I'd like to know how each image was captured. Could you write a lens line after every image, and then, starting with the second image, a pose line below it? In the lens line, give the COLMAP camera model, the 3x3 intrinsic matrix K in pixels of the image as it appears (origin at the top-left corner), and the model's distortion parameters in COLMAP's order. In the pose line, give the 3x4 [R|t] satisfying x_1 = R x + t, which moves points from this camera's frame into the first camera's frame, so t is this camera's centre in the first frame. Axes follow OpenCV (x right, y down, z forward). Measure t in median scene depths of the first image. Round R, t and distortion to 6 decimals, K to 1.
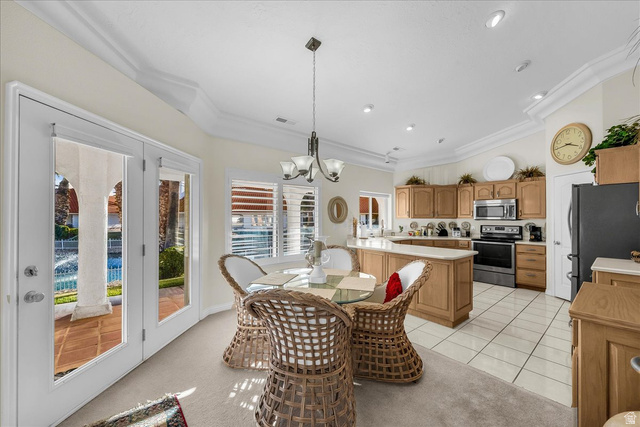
lens RADIAL K [[254.9, 0, 312.5], [0, 254.9, 213.9], [0, 0, 1]] dist [-0.000051, -0.000434]
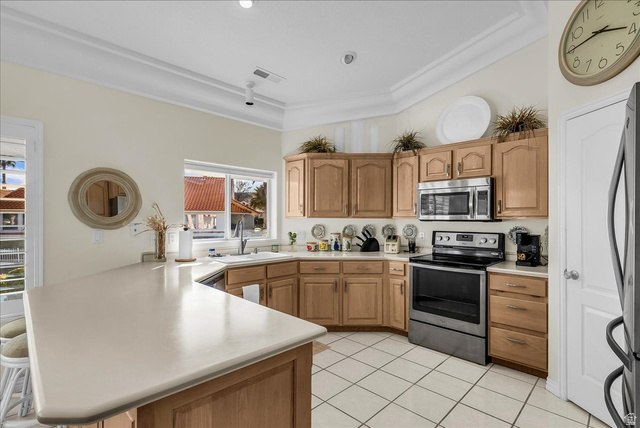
lens RADIAL K [[305.0, 0, 320.0], [0, 305.0, 214.0], [0, 0, 1]] dist [0.002531, 0.001034]
pose [[0.995876, 0.000377, 0.090727, 0.395337], [-0.000752, 0.999991, 0.004094, 0.007902], [-0.090725, -0.004145, 0.995867, 0.423128]]
